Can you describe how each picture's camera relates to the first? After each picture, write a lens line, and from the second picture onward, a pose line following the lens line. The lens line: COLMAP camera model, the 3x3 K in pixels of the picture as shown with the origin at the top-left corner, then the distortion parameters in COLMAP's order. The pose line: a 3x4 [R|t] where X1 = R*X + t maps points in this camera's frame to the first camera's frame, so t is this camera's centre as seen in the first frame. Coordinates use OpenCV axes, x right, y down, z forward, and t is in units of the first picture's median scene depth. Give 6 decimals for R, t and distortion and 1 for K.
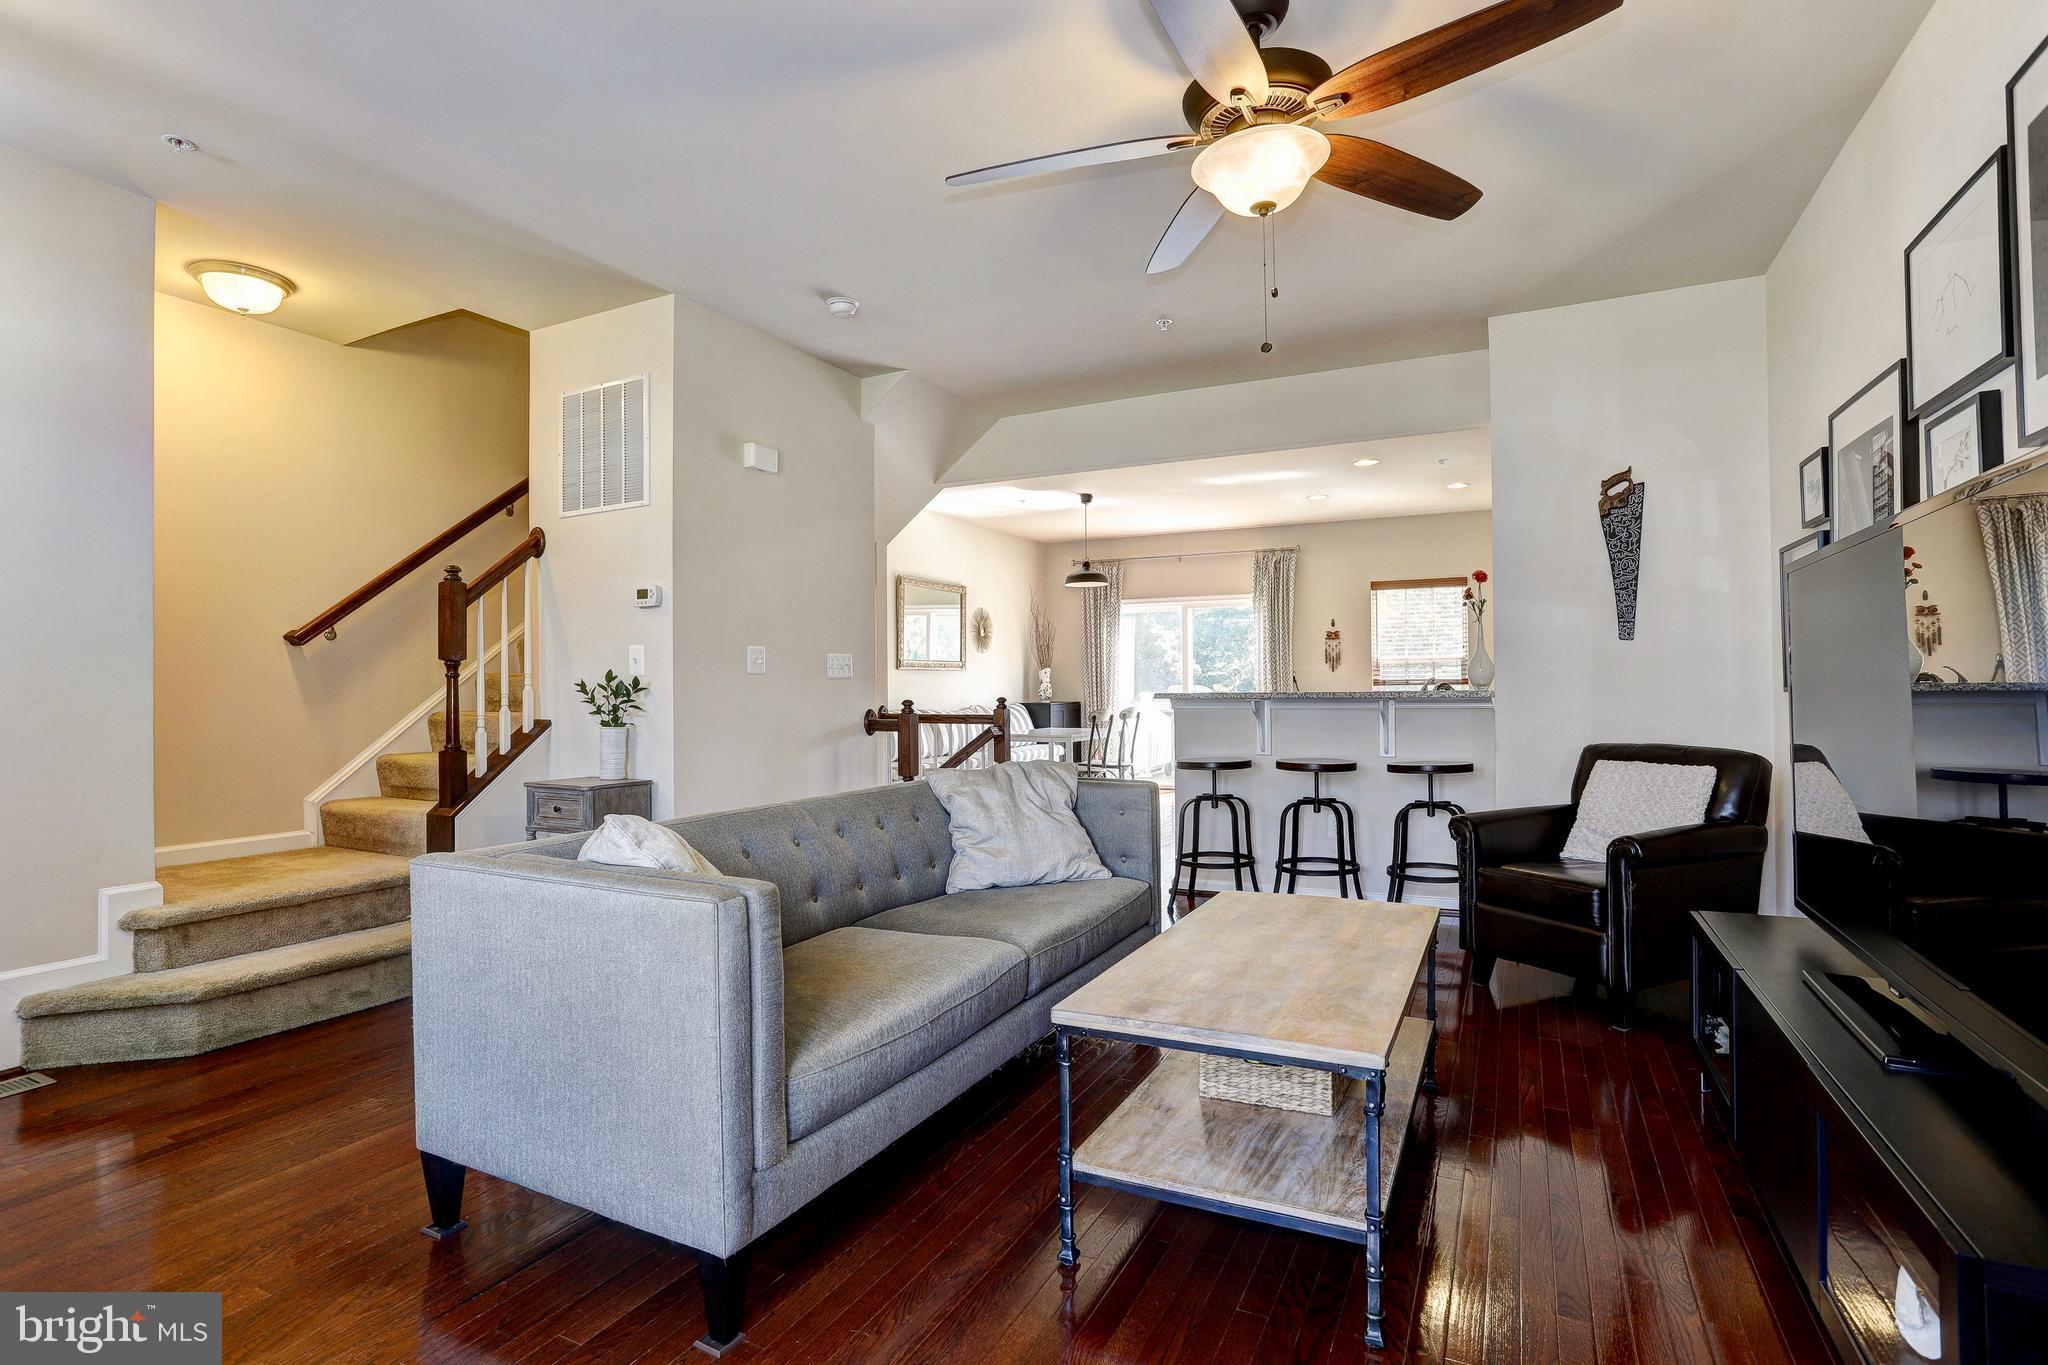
lens RADIAL K [[999.9, 0, 1023.8], [0, 999.9, 675.3], [0, 0, 1]] dist [-0.045465, 0.028298]
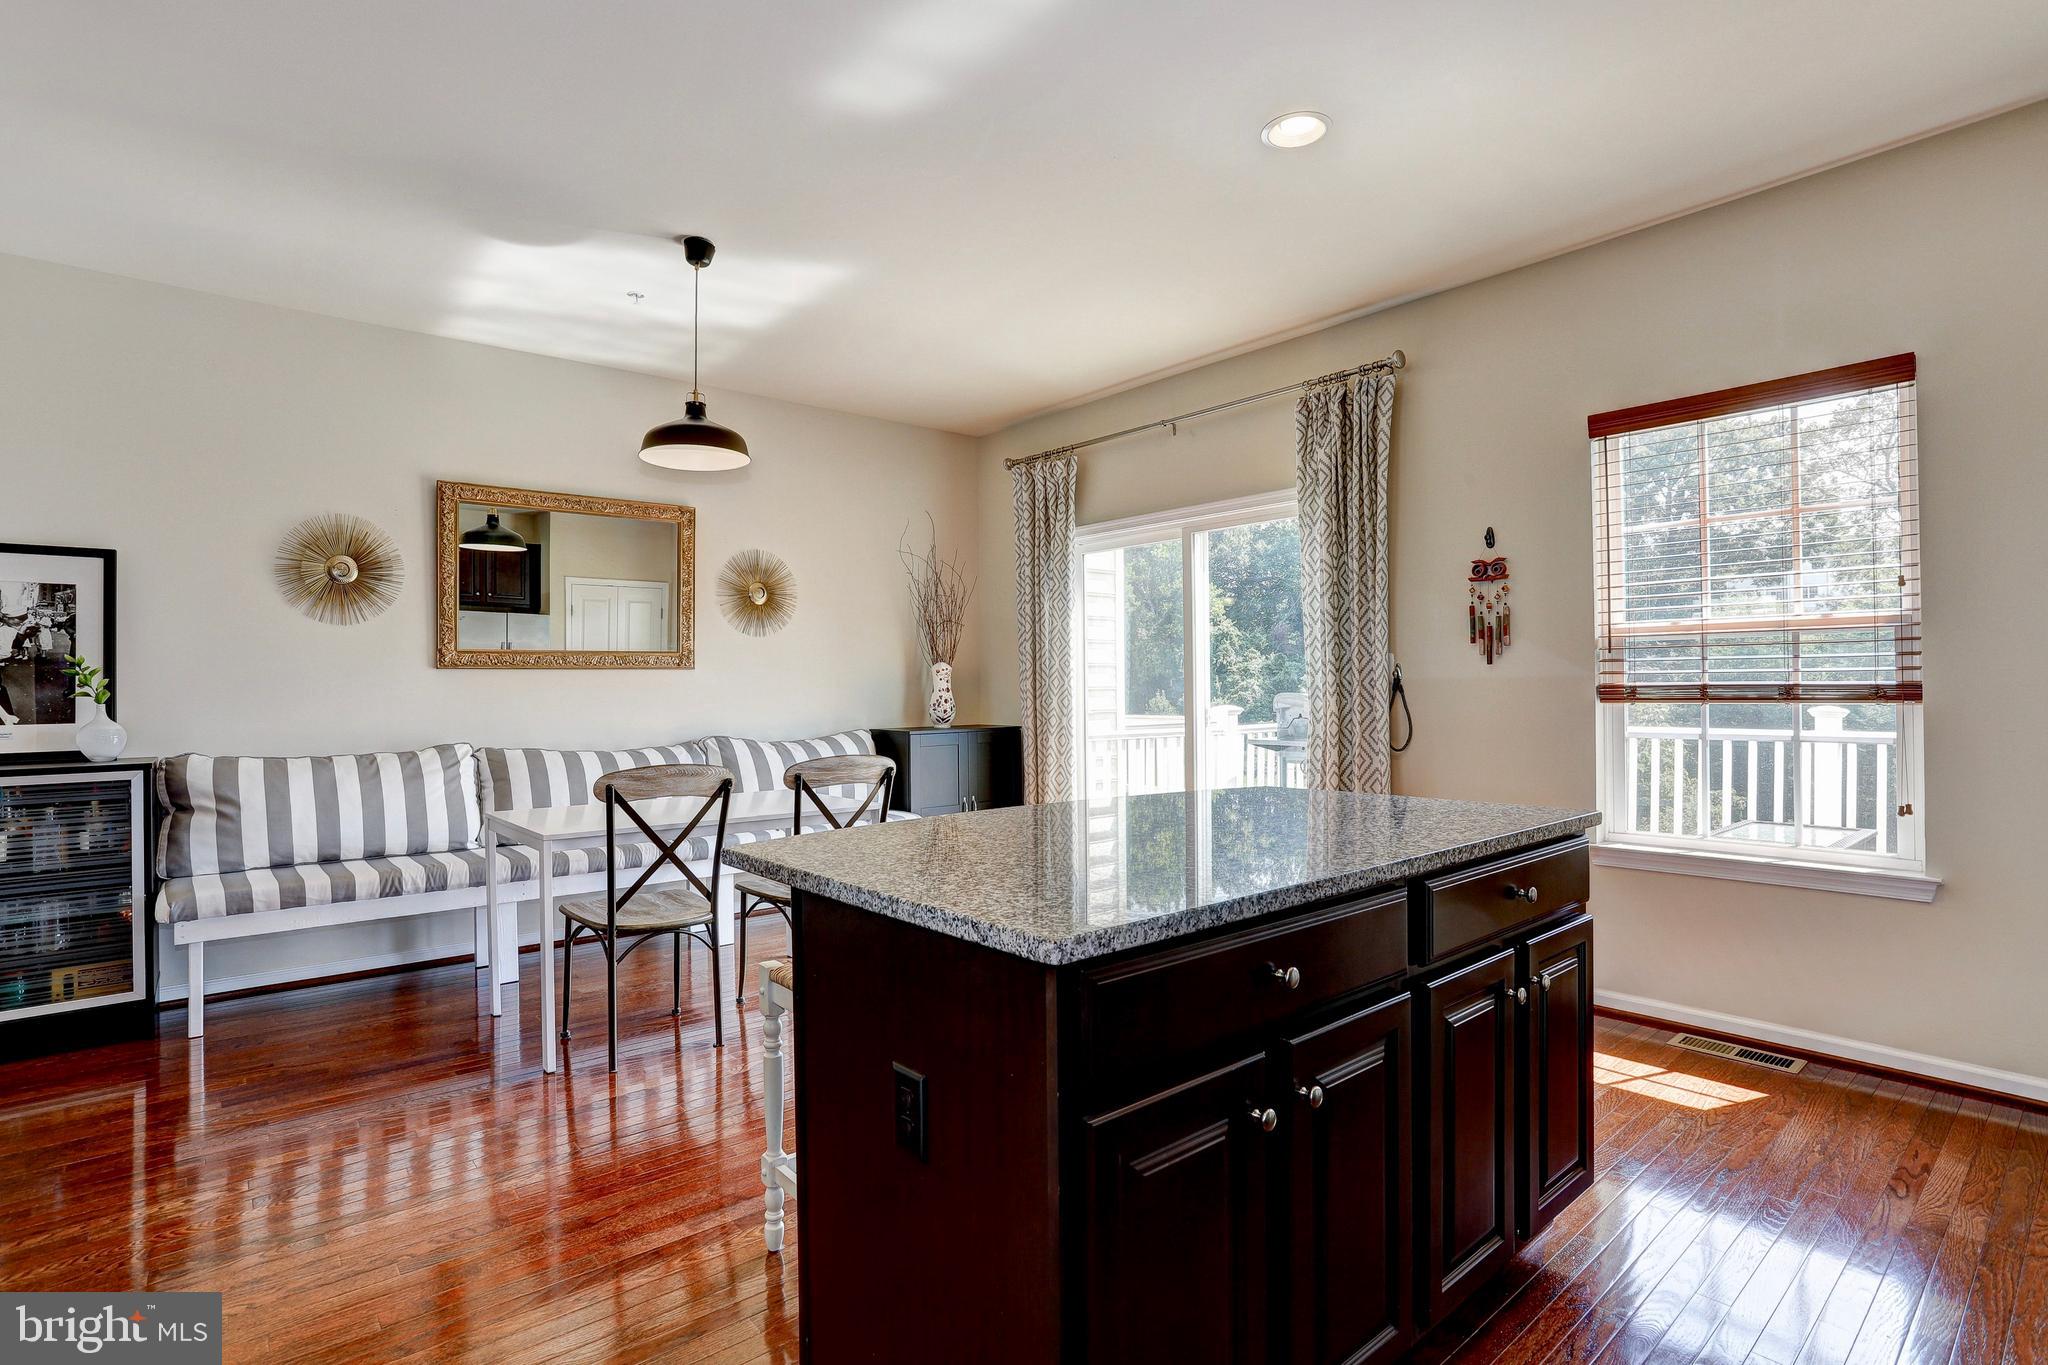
lens RADIAL K [[999.9, 0, 1023.8], [0, 999.9, 675.3], [0, 0, 1]] dist [-0.045465, 0.028298]
pose [[0.915201, -0.004334, -0.402975, 0.298885], [0.002902, 0.999987, -0.004164, 0.001545], [0.402988, 0.002642, 0.915202, 0.576209]]
